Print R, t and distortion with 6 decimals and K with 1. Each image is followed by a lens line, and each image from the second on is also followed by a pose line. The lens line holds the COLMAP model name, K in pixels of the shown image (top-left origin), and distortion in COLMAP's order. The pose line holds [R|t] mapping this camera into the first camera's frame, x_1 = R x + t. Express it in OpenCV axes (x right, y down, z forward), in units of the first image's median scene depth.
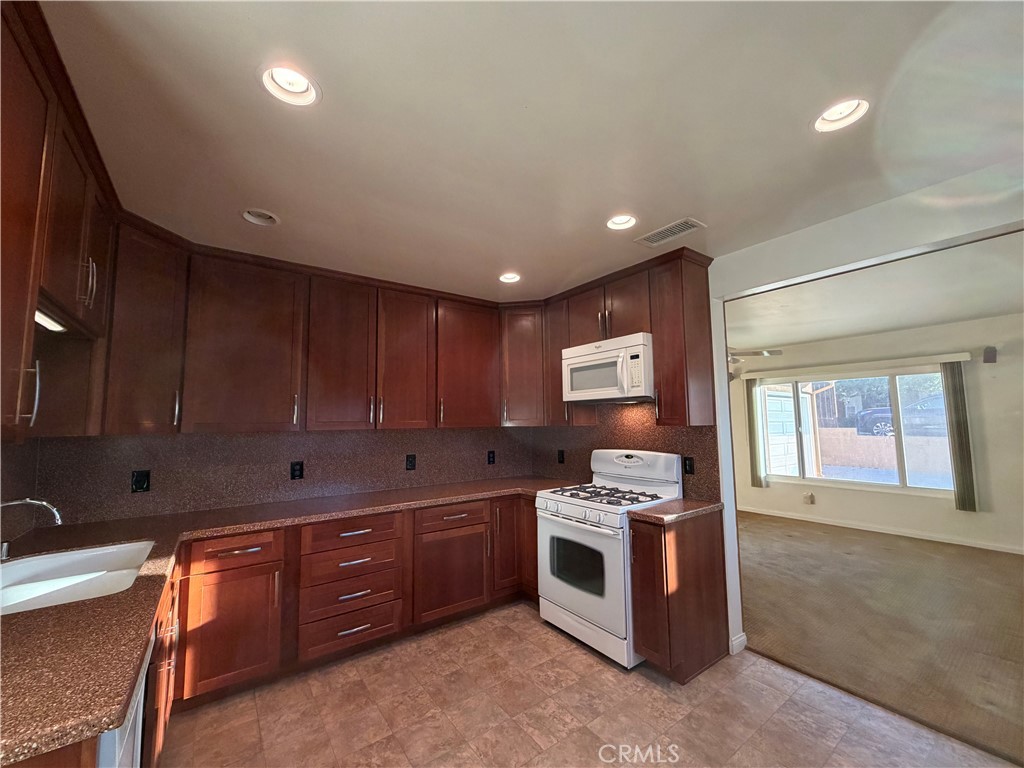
lens RADIAL K [[407.8, 0, 509.8], [0, 407.8, 386.3], [0, 0, 1]] dist [-0.000296, 0.000186]
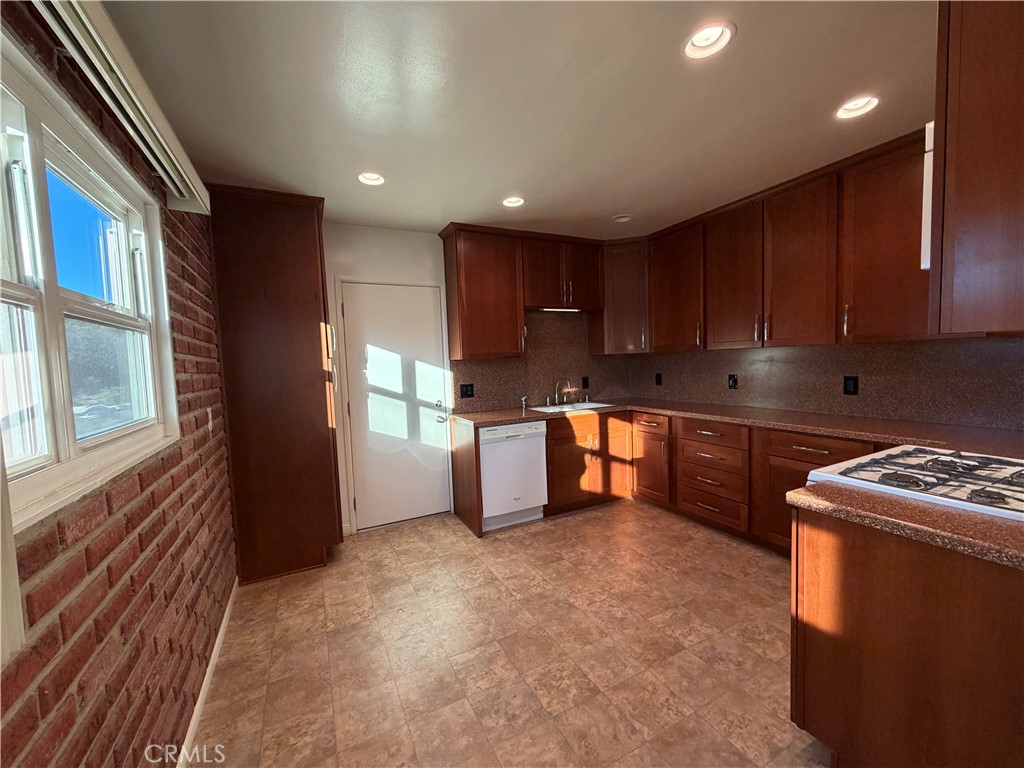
lens RADIAL K [[407.8, 0, 509.8], [0, 407.8, 386.3], [0, 0, 1]] dist [-0.000296, 0.000186]
pose [[-0.159168, 0.082174, -0.983826, 0.766007], [0.127406, 0.989907, 0.062069, 0.057013], [0.978996, -0.115466, -0.168030, 0.536856]]
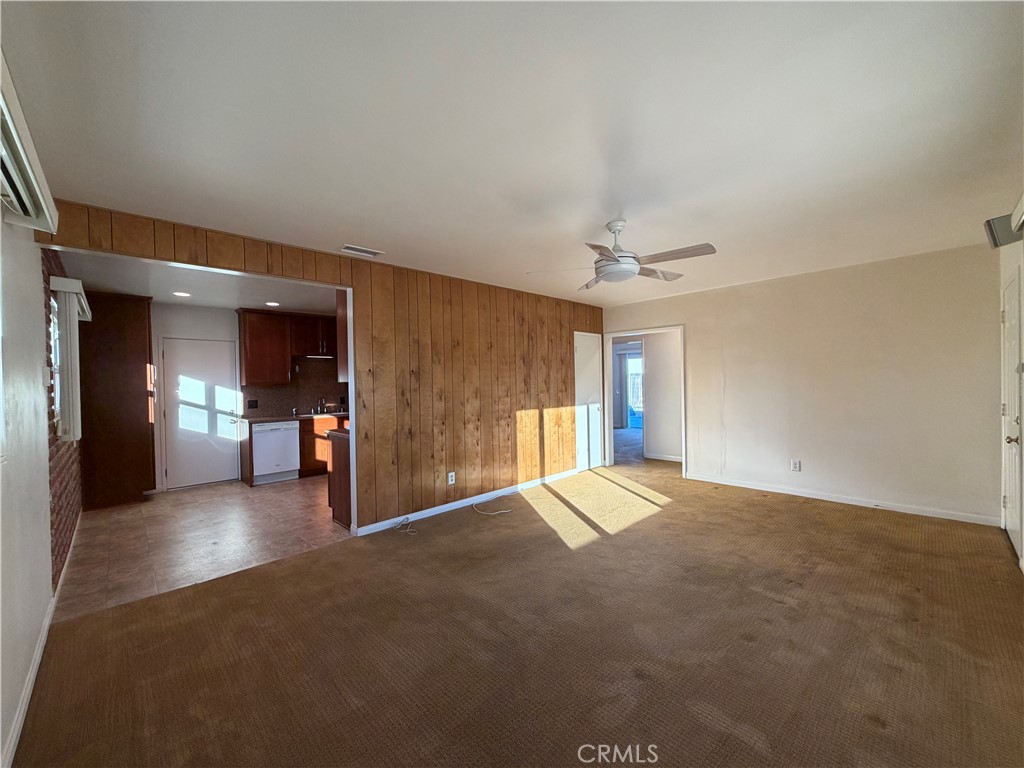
lens RADIAL K [[407.8, 0, 509.8], [0, 407.8, 386.3], [0, 0, 1]] dist [-0.000296, 0.000186]
pose [[0.139391, 0.019722, -0.990041, 1.783173], [0.105491, 0.993816, 0.034650, 0.106970], [0.984602, -0.109270, 0.136448, 1.208679]]
